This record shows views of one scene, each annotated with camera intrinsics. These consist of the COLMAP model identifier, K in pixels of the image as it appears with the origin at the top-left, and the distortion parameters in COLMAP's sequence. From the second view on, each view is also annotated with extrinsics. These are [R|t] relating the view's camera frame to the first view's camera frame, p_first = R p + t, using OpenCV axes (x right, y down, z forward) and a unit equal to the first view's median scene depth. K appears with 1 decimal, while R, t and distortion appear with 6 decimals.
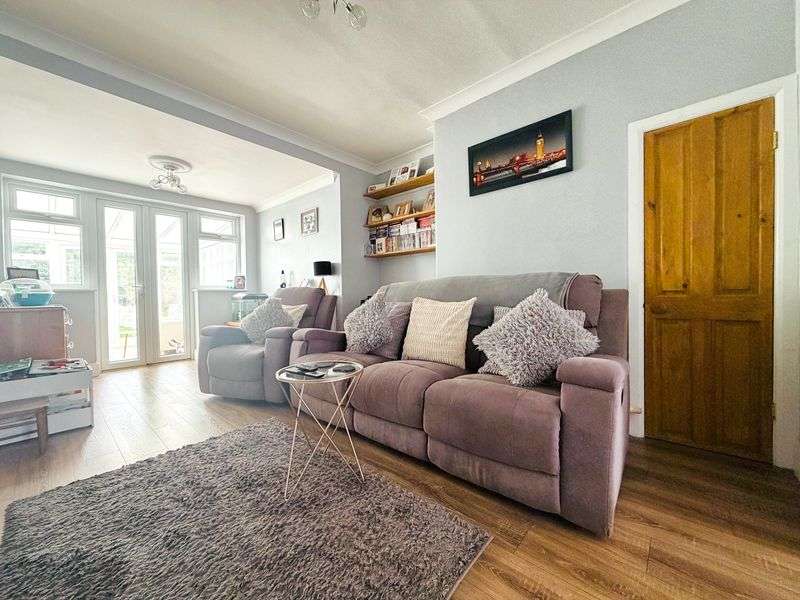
lens RADIAL K [[315.8, 0, 400.0], [0, 315.8, 300.0], [0, 0, 1]] dist [-0.001824, 0.000091]
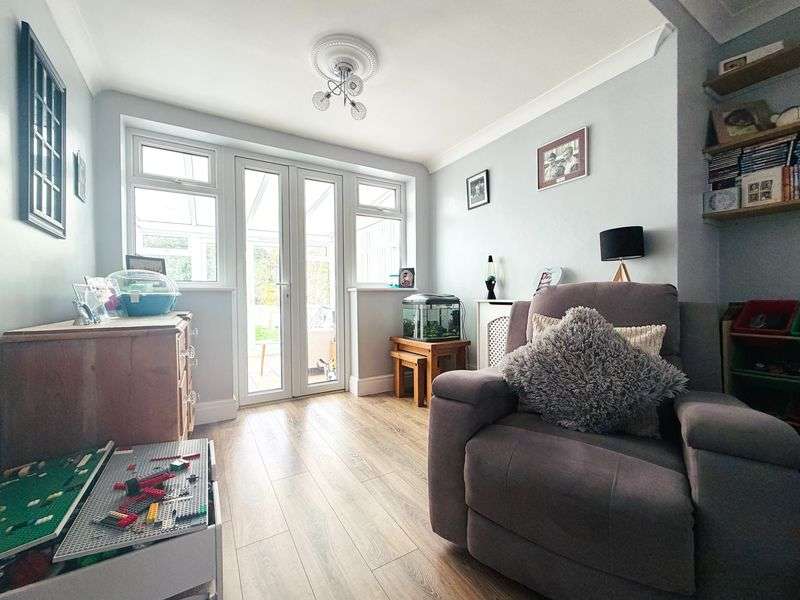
lens RADIAL K [[327.2, 0, 400.0], [0, 327.2, 300.0], [0, 0, 1]] dist [-0.000204, 0.000060]
pose [[0.954291, 0.011069, -0.298675, -0.394402], [-0.010573, 0.999939, 0.003275, -0.013845], [0.298693, 0.000033, 0.954349, 0.416261]]
